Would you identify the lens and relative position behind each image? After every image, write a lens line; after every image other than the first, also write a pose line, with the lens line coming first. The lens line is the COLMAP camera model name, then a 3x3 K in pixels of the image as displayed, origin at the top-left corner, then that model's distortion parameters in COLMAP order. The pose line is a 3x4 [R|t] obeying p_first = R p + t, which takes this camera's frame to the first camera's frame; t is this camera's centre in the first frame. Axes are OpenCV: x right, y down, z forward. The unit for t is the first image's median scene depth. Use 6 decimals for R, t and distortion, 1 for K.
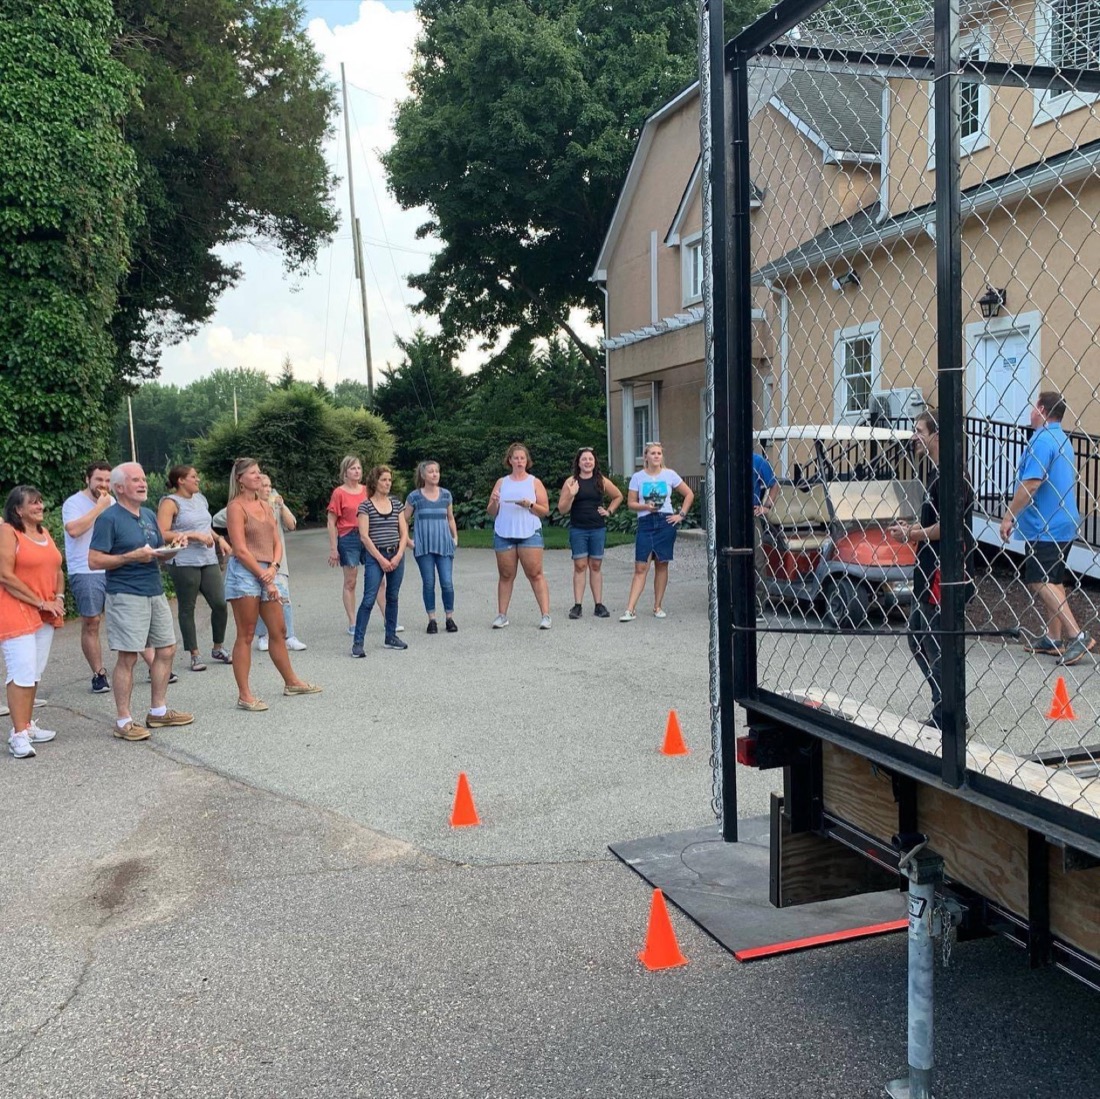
lens RADIAL K [[1040.9, 0, 550.0], [0, 1040.9, 549.5], [0, 0, 1]] dist [0.120632, -0.236116]
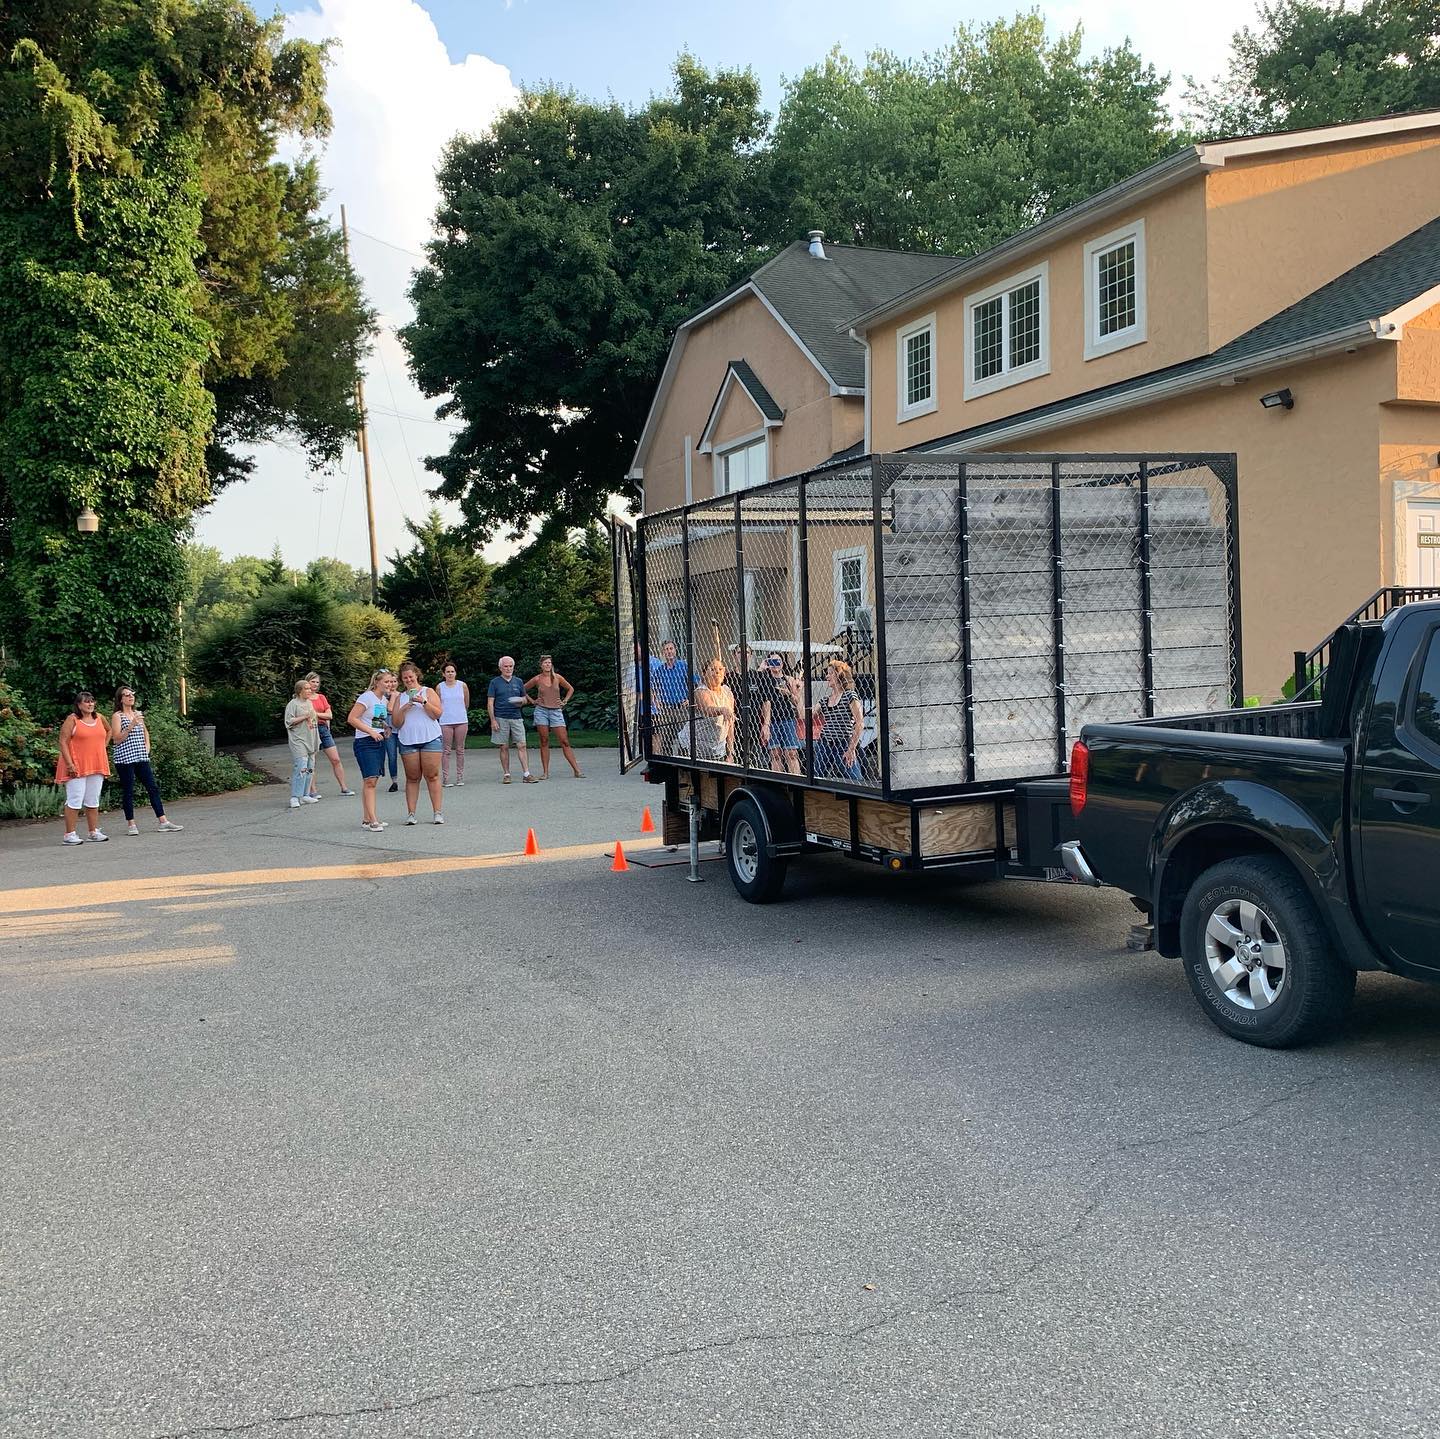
lens RADIAL K [[1362.6, 0, 720.0], [0, 1362.6, 719.5], [0, 0, 1]] dist [0.120632, -0.236116]
pose [[0.995531, -0.005938, 0.094248, 0.003619], [0.009935, 0.999068, -0.042003, 0.016344], [-0.093910, 0.042751, 0.994662, -0.209758]]
